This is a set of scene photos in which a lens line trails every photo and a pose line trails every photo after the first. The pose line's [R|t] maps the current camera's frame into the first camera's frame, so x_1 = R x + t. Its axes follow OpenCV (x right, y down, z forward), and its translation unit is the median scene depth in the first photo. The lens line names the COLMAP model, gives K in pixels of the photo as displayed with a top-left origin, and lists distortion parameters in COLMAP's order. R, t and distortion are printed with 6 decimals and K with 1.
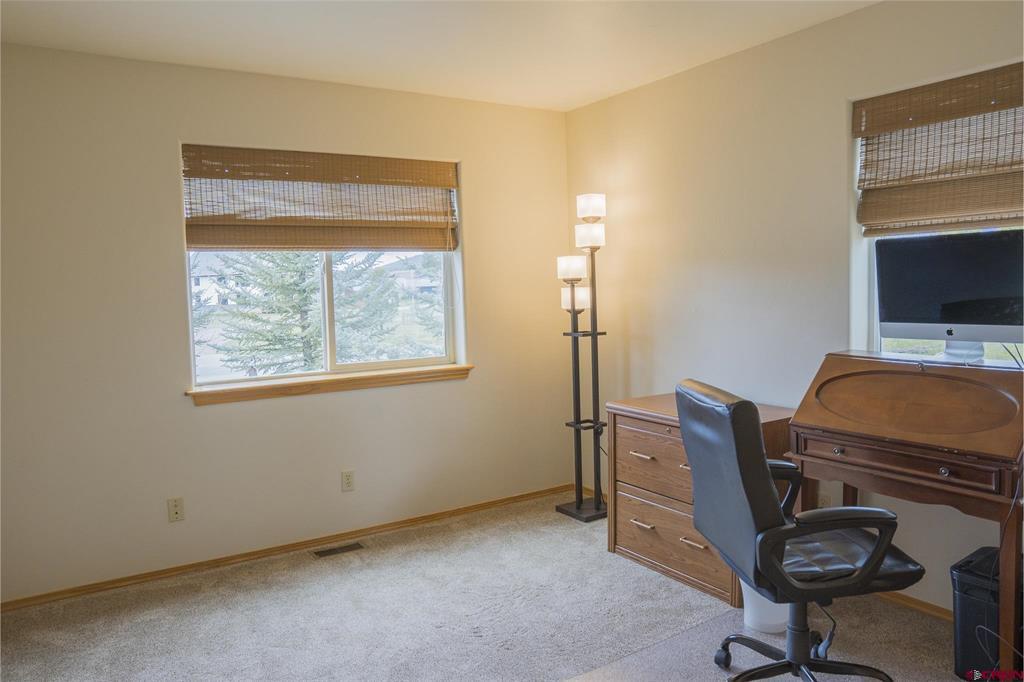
lens RADIAL K [[714.6, 0, 512.6], [0, 714.6, 339.6], [0, 0, 1]] dist [-0.110261, 0.063676]
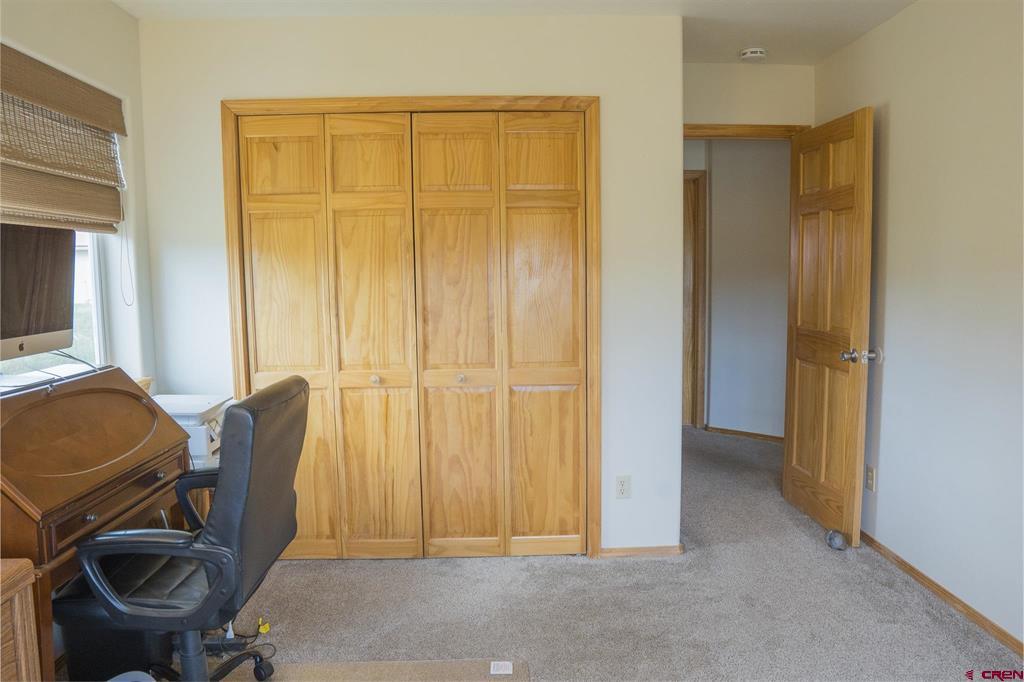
lens RADIAL K [[714.6, 0, 513.9], [0, 714.6, 343.1], [0, 0, 1]] dist [-0.110261, 0.063676]
pose [[-0.860896, -0.012674, 0.508623, -0.244322], [0.074044, 0.985925, 0.149895, -0.084461], [-0.503364, 0.166705, -0.847841, 1.269390]]
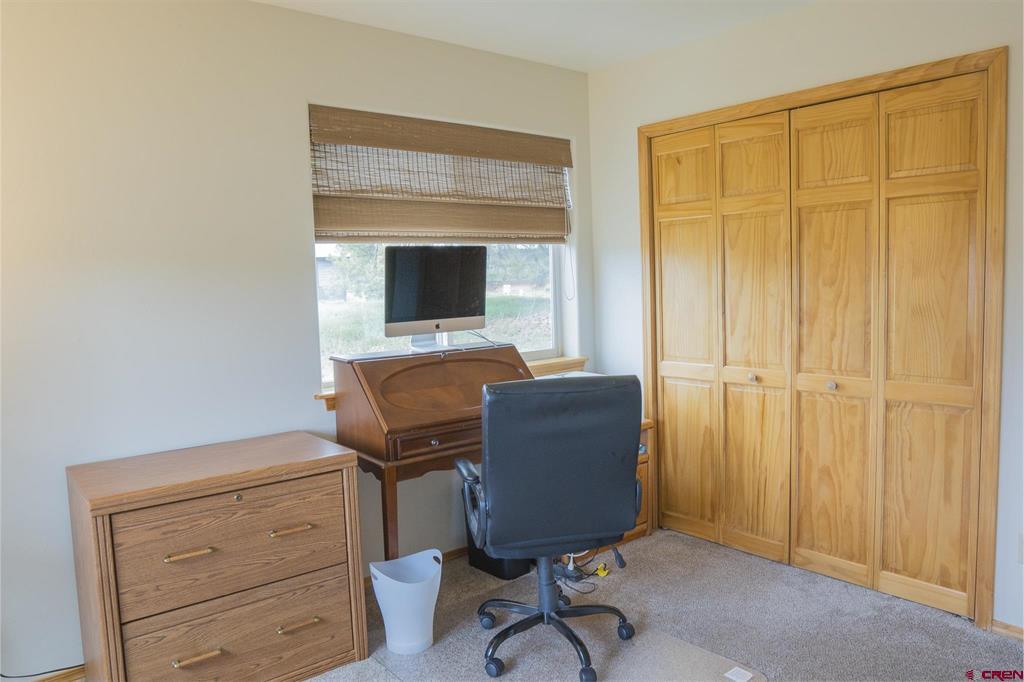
lens RADIAL K [[714.6, 0, 513.1], [0, 714.6, 339.2], [0, 0, 1]] dist [-0.110261, 0.063676]
pose [[-0.122010, -0.051136, 0.991211, -0.578491], [0.106819, 0.992195, 0.064335, -0.050102], [-0.986764, 0.113730, -0.115596, 0.929910]]
